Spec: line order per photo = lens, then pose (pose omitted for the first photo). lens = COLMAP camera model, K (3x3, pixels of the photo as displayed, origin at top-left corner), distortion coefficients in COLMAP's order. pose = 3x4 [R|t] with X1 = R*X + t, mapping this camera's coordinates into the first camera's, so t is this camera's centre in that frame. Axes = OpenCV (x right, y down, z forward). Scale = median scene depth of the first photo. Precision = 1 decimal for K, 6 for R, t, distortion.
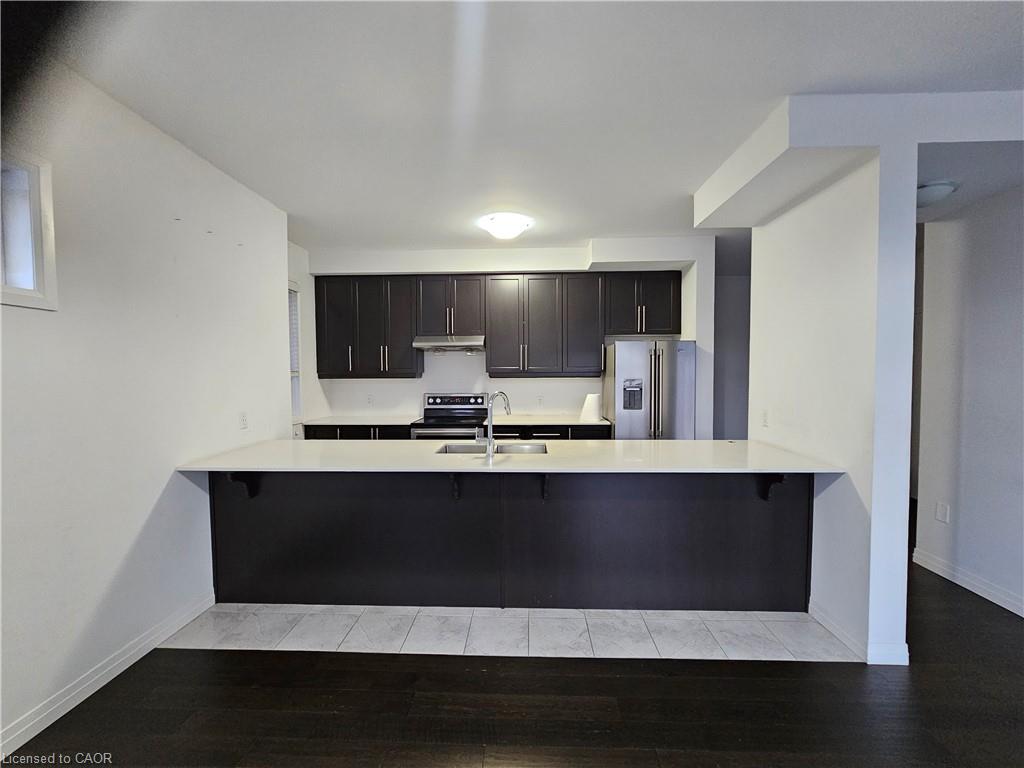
lens RADIAL K [[415.3, 0, 511.9], [0, 415.3, 385.0], [0, 0, 1]] dist [-0.002818, 0.000508]
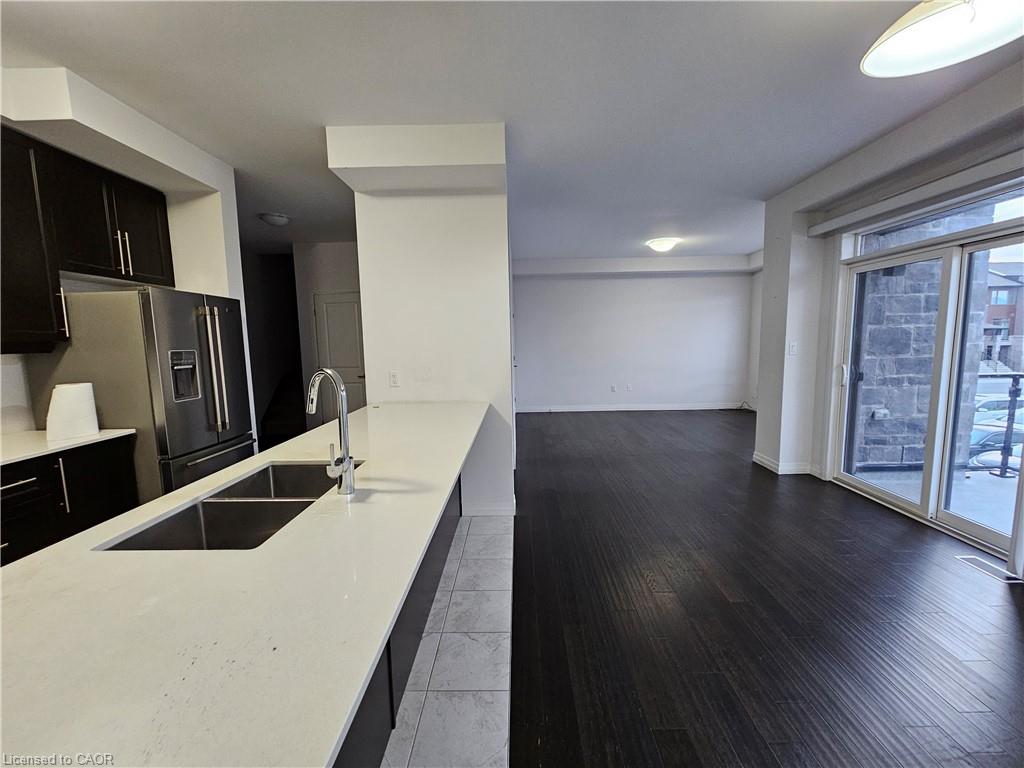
lens RADIAL K [[415.3, 0, 512.3], [0, 415.3, 386.6], [0, 0, 1]] dist [-0.002818, 0.000508]
pose [[-0.026775, -0.105123, 0.994099, -0.352744], [0.051580, 0.992985, 0.106395, -0.002083], [-0.998310, 0.054124, -0.021165, 0.506173]]
